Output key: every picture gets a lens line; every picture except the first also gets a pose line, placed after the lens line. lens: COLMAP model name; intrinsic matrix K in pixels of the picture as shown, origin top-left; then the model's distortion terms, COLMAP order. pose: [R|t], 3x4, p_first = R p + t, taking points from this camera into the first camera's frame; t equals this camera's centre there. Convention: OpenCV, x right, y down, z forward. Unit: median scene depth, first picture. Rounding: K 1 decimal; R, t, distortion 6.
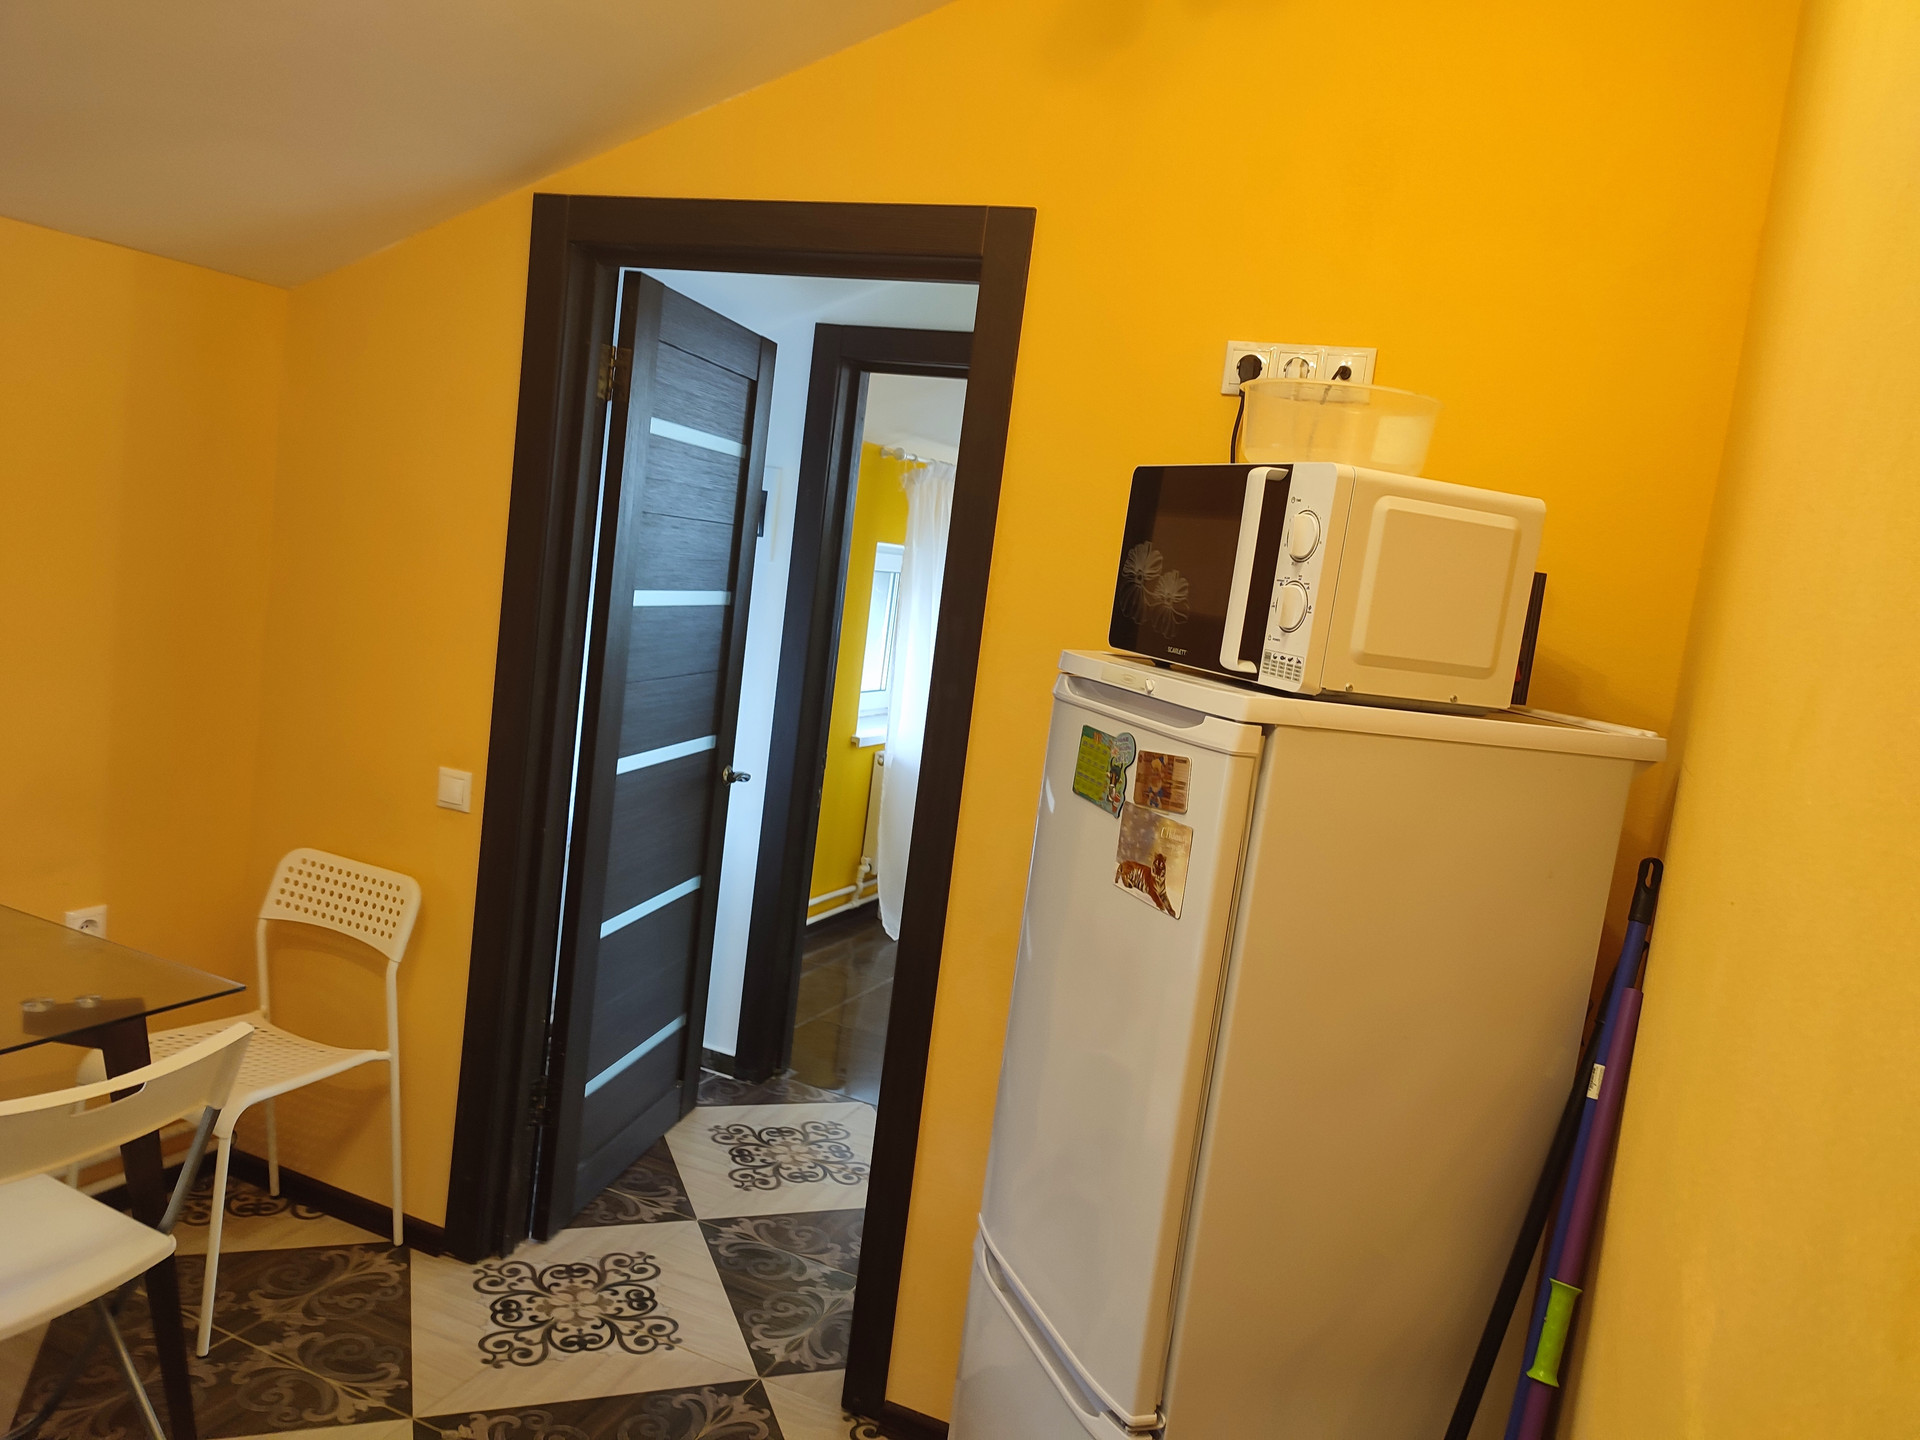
lens RADIAL K [[1390.2, 0, 962.7], [0, 1390.2, 713.2], [0, 0, 1]] dist [0.021811, 0.005052]
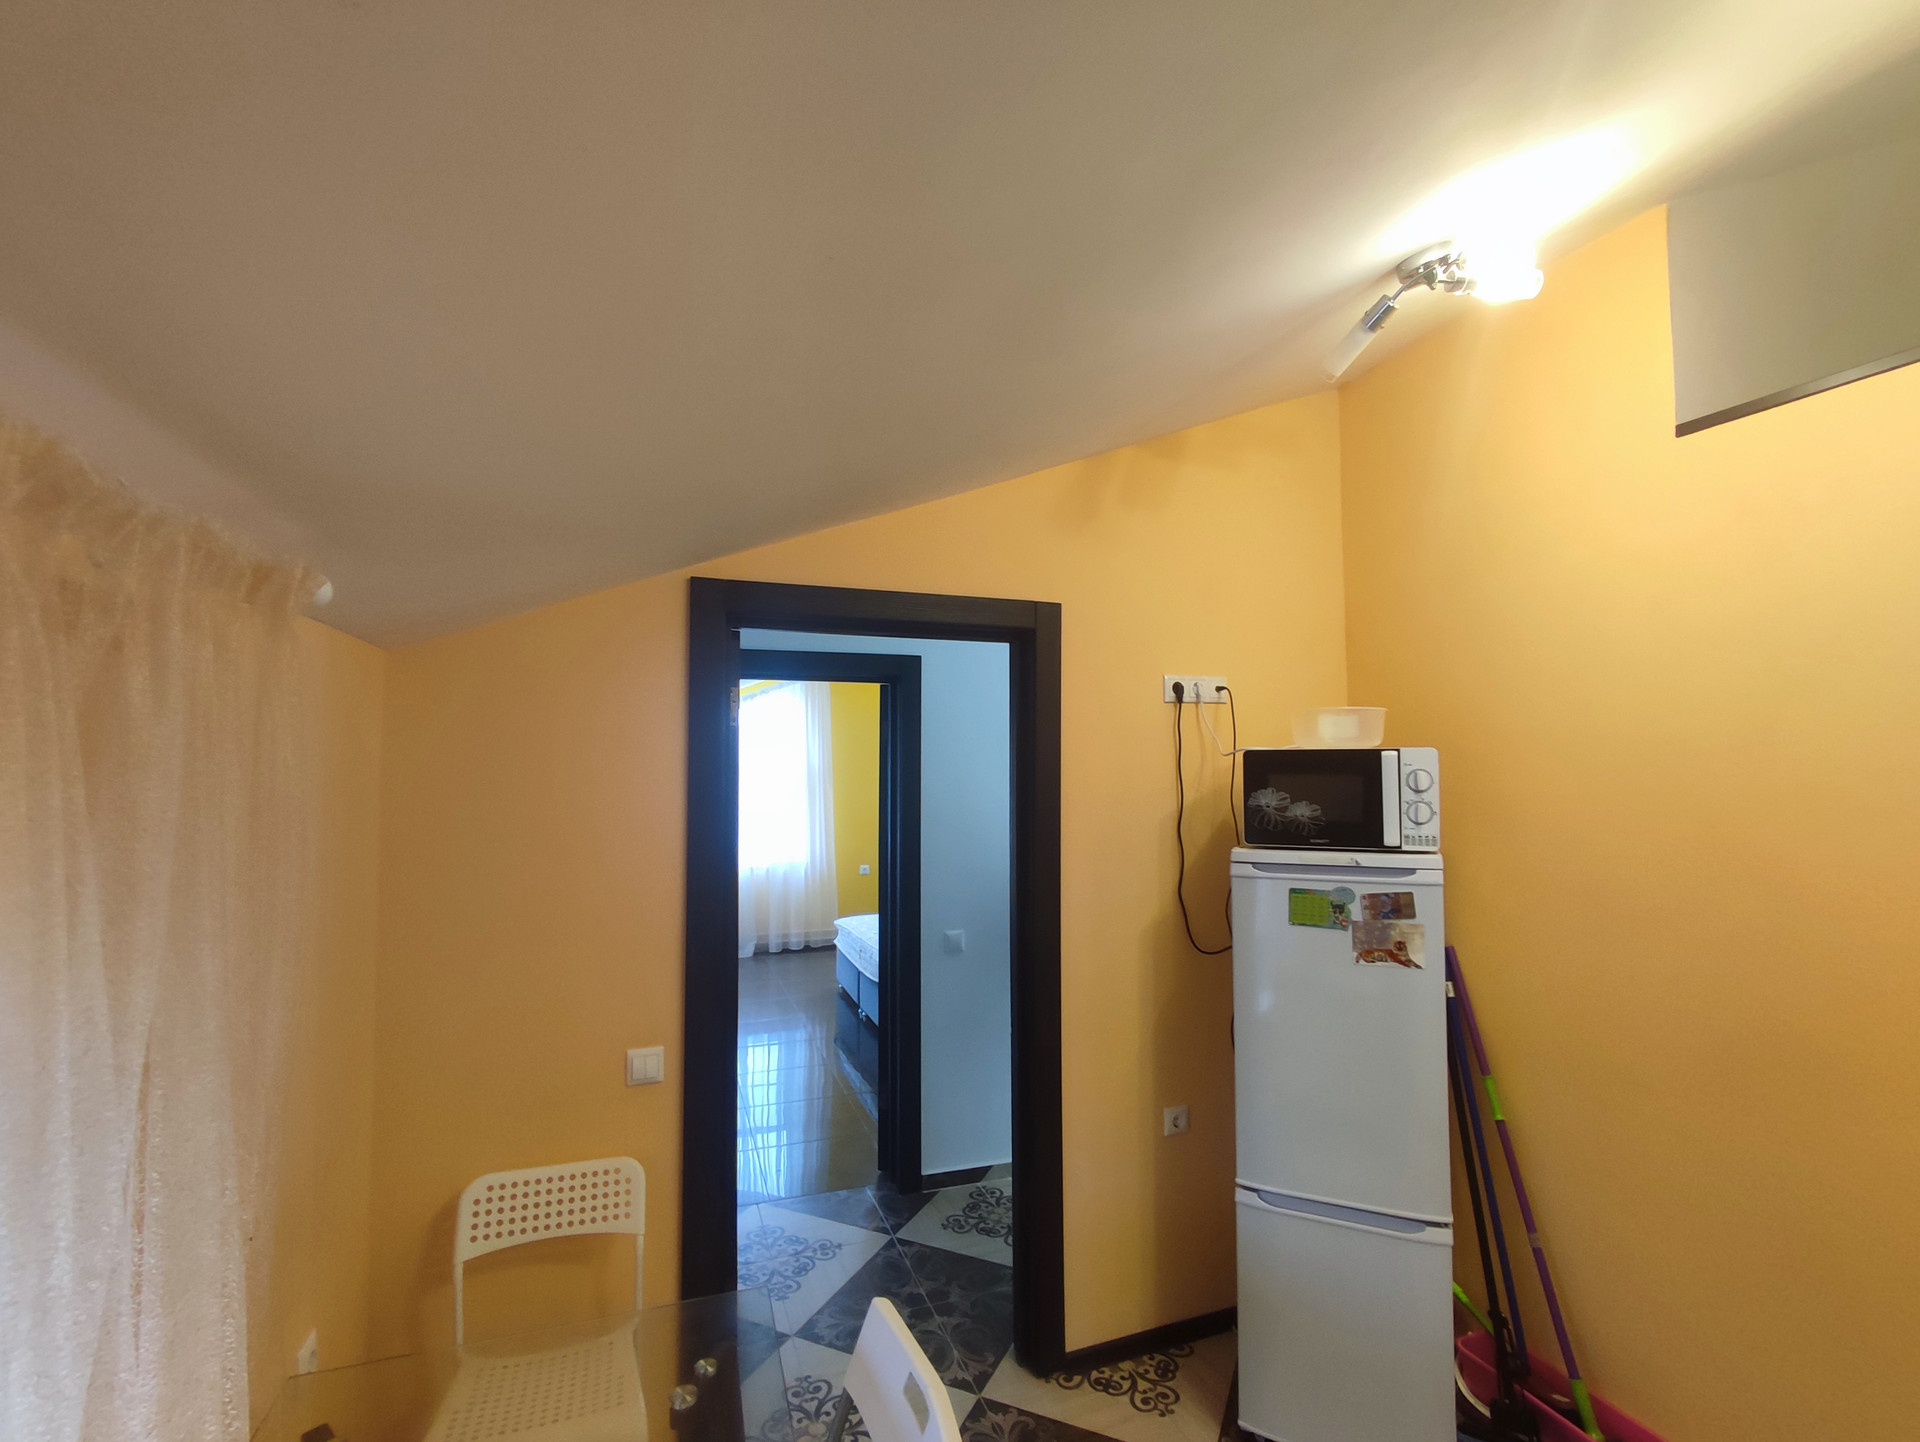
lens RADIAL K [[877.4, 0, 962.8], [0, 877.4, 730.0], [0, 0, 1]] dist [-0.009276, -0.000353]
pose [[0.716655, -0.097772, 0.690541, -1.119554], [0.173027, 0.984095, -0.040235, -0.251304], [-0.675624, 0.148316, 0.722173, 0.428393]]
